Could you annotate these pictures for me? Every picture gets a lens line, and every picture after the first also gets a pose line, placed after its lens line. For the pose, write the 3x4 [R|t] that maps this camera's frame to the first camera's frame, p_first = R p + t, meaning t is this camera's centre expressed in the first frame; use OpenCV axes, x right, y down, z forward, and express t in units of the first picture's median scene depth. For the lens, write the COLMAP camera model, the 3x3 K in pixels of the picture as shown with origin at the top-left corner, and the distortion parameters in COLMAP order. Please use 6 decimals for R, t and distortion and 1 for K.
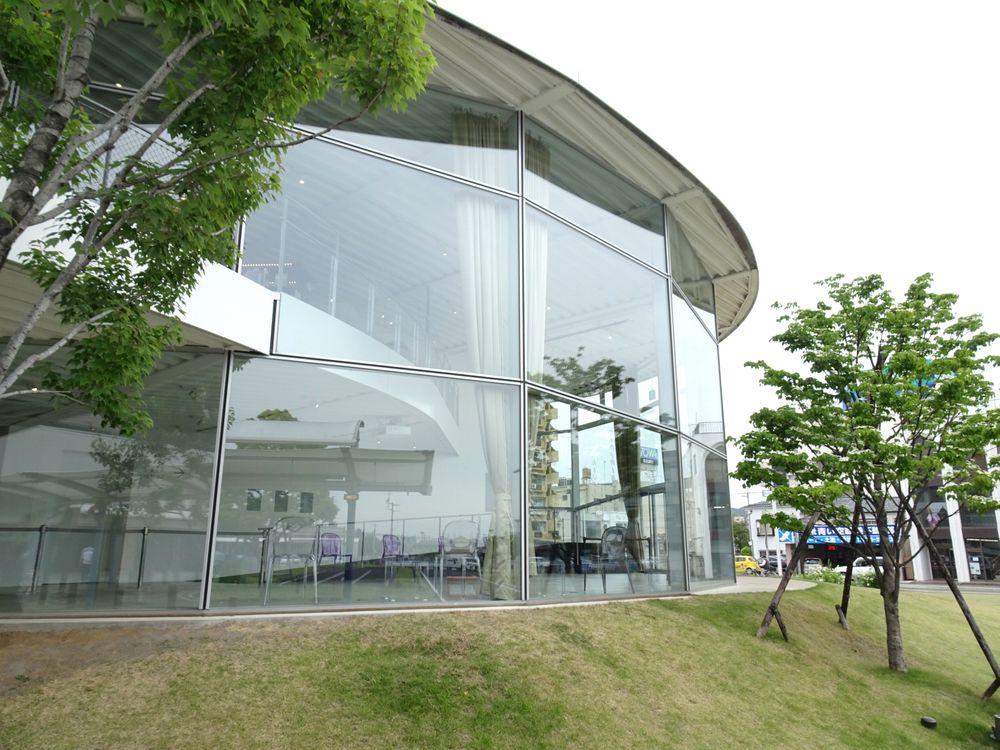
lens RADIAL K [[711.9, 0, 500.0], [0, 711.9, 375.0], [0, 0, 1]] dist [0.000659, -0.003852]
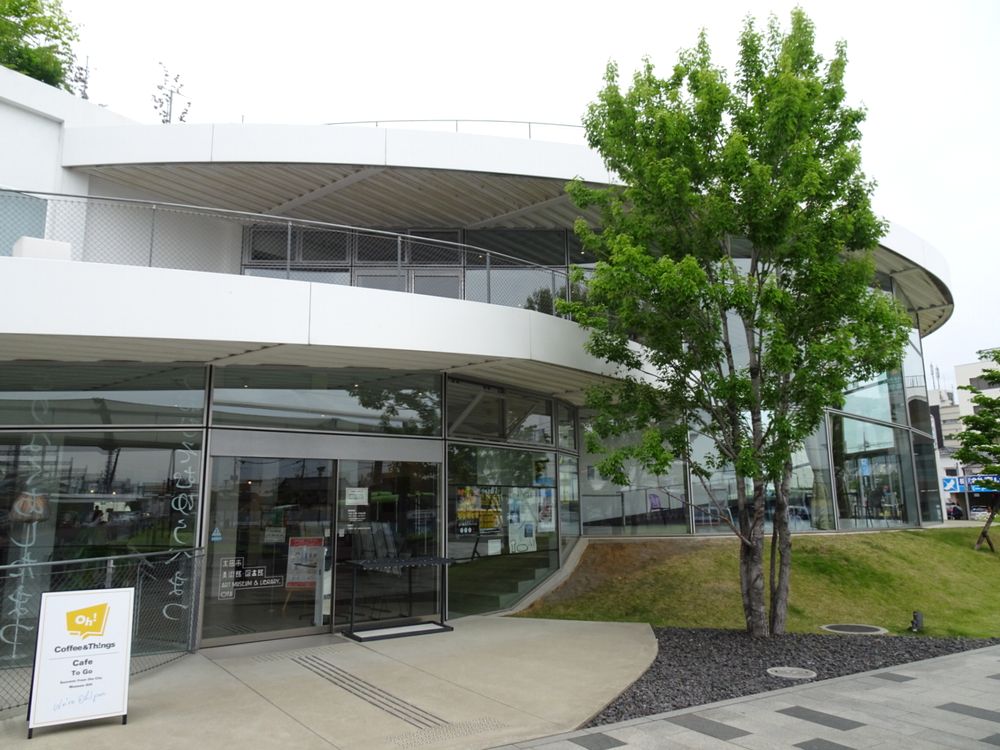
lens RADIAL K [[711.9, 0, 500.0], [0, 711.9, 375.0], [0, 0, 1]] dist [0.000659, -0.003852]
pose [[0.984679, -0.043844, -0.168772, -0.466042], [0.054386, 0.996813, 0.058355, -0.224041], [0.165676, -0.066640, 0.983926, -0.873785]]
